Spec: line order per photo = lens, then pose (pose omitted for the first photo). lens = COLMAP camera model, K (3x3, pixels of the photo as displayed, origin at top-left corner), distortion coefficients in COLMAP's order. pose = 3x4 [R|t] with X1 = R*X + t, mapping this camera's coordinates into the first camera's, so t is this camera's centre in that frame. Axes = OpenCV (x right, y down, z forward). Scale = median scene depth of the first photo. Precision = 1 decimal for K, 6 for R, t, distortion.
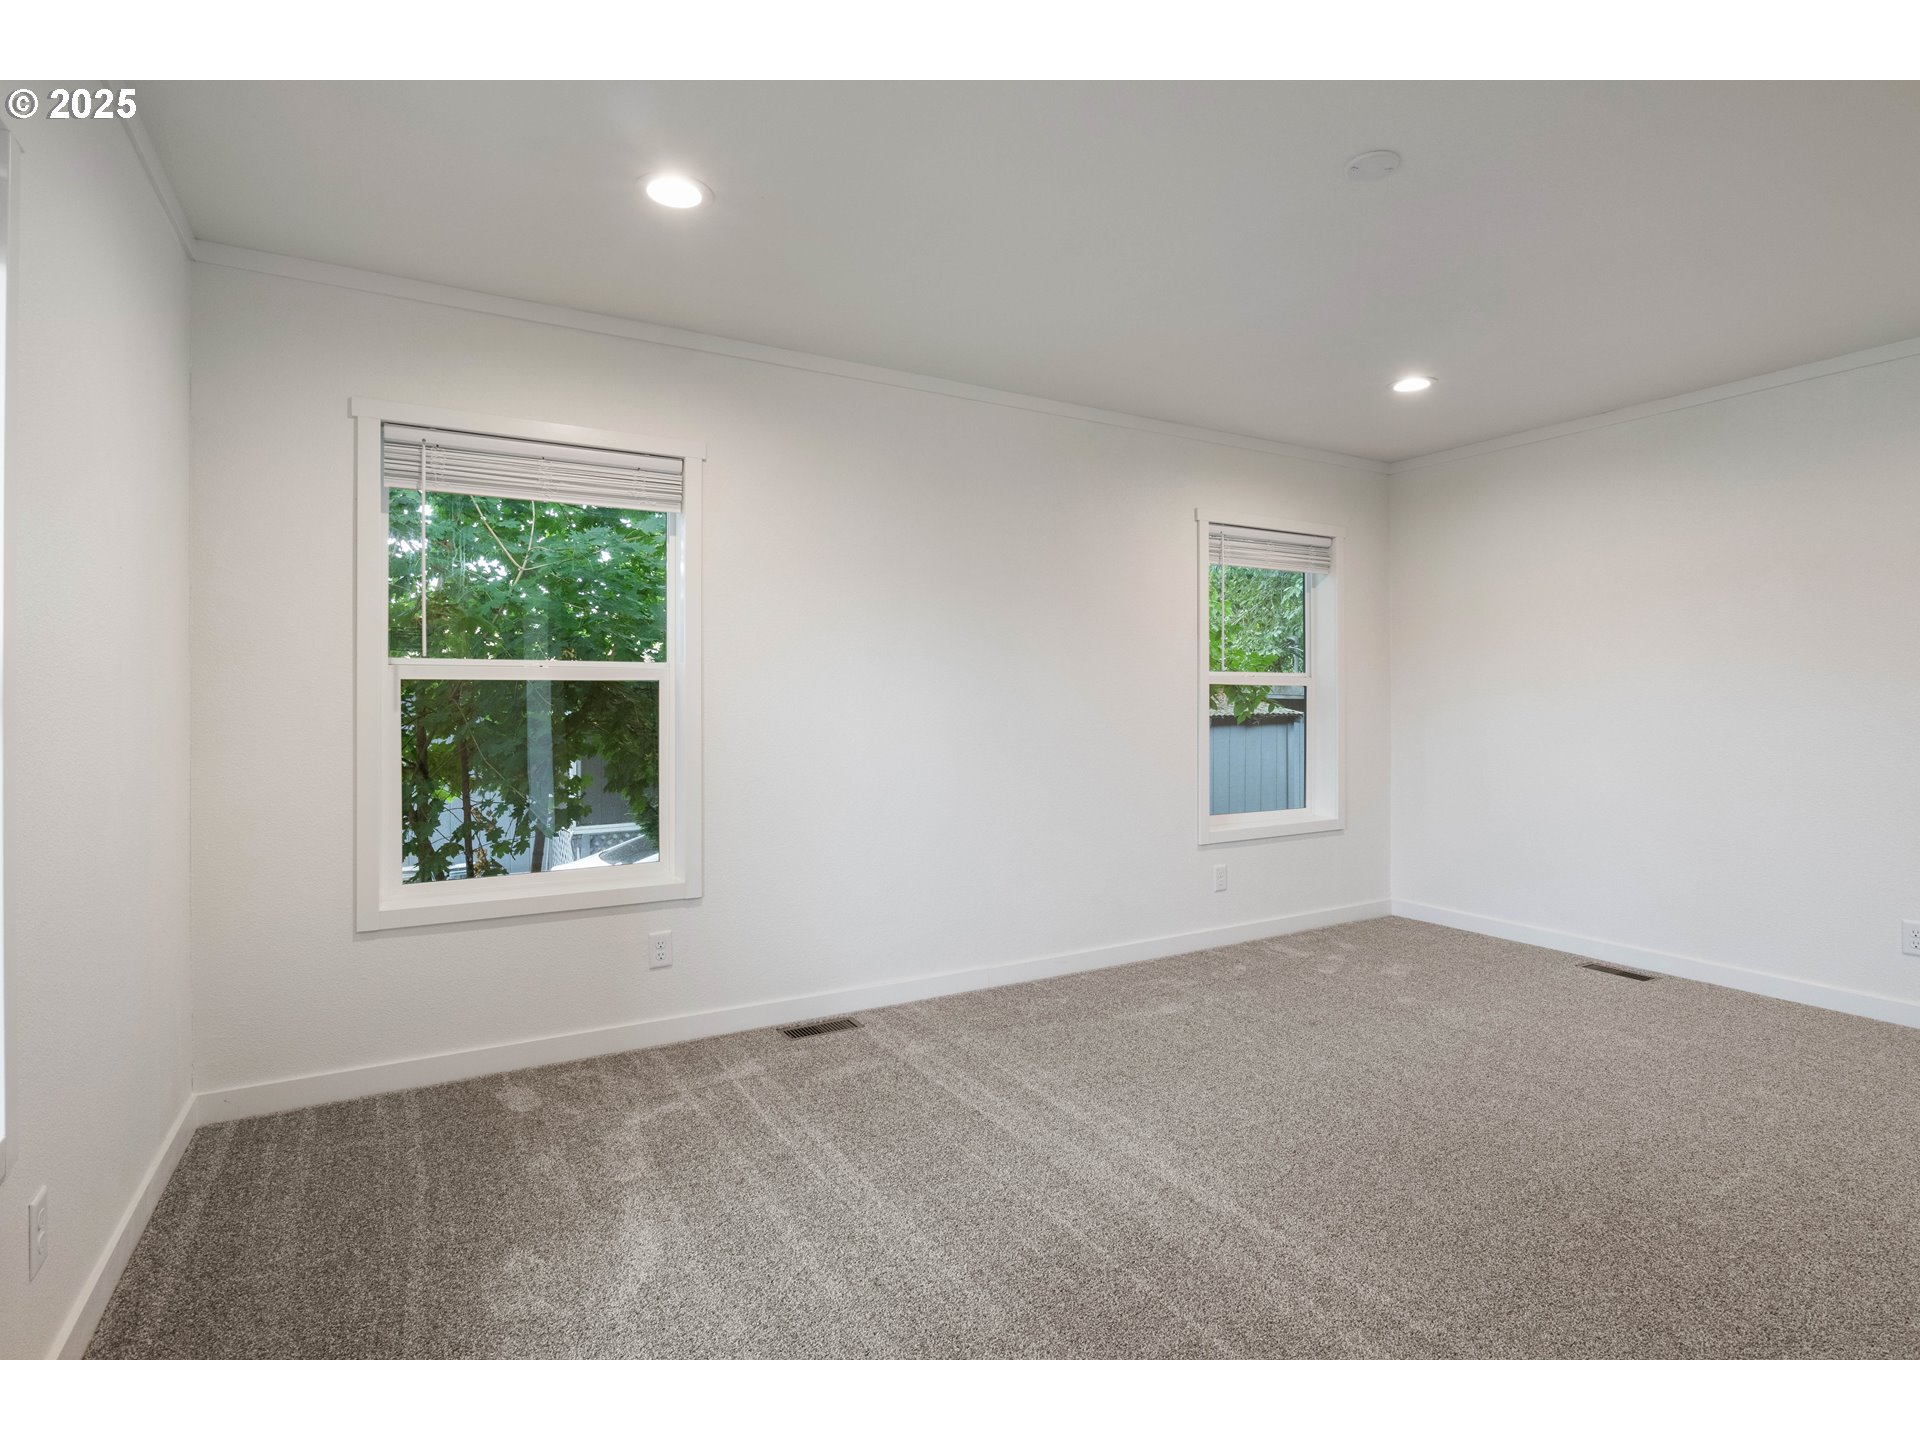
lens RADIAL K [[970.4, 0, 956.9], [0, 970.4, 717.4], [0, 0, 1]] dist [-0.004871, 0.000006]
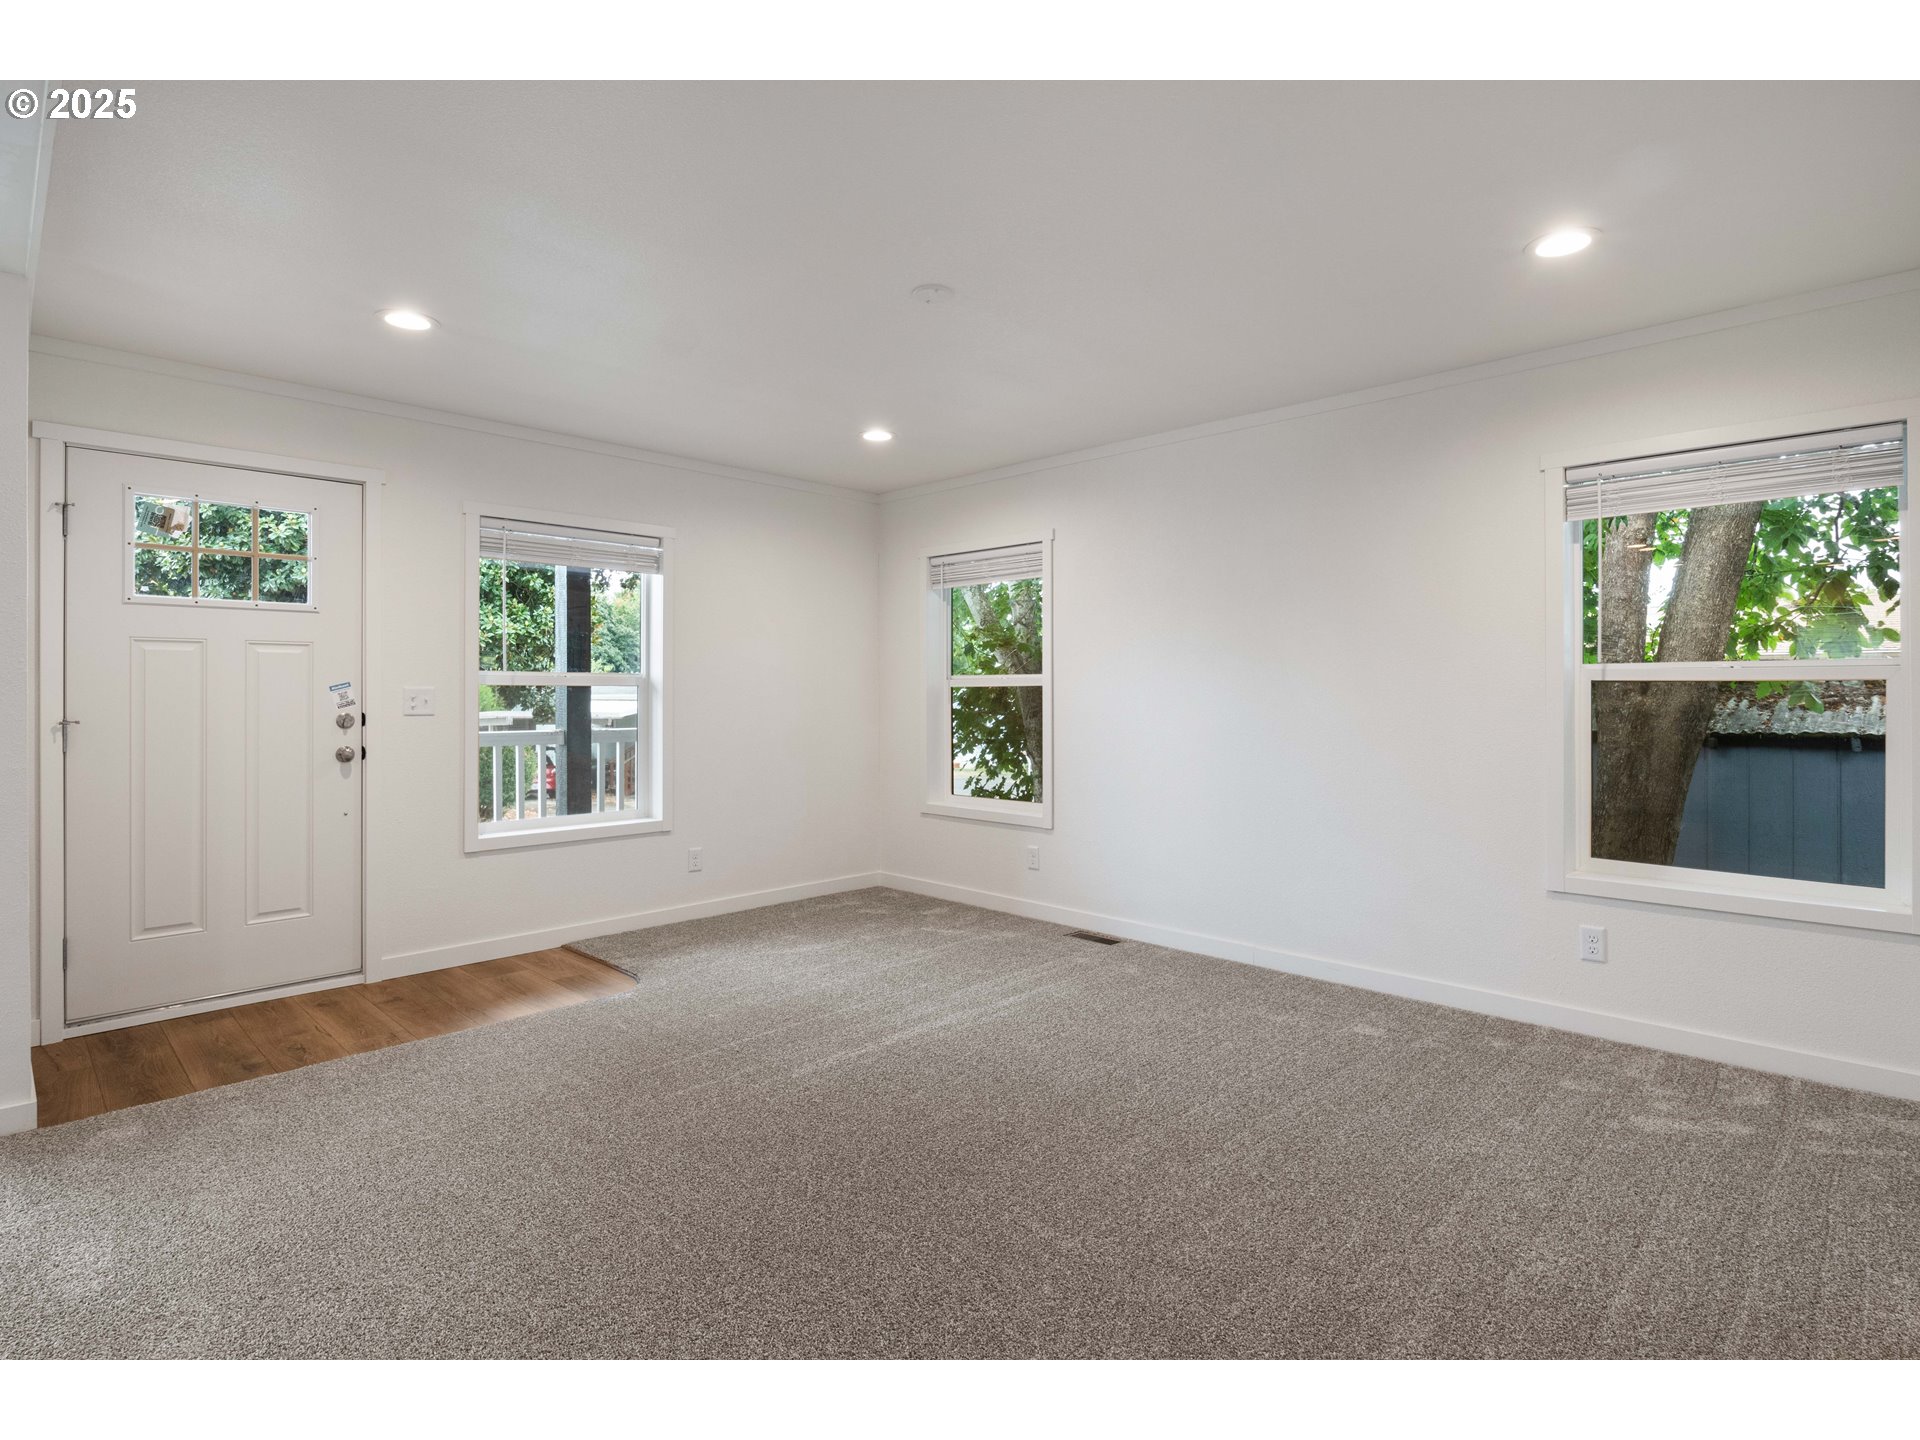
lens RADIAL K [[970.4, 0, 977.2], [0, 970.4, 701.4], [0, 0, 1]] dist [-0.004871, 0.000006]
pose [[0.277169, 0.006105, -0.960802, 1.156757], [-0.023307, 0.999728, -0.000371, -0.009687], [0.960538, 0.022496, 0.277236, 0.467537]]
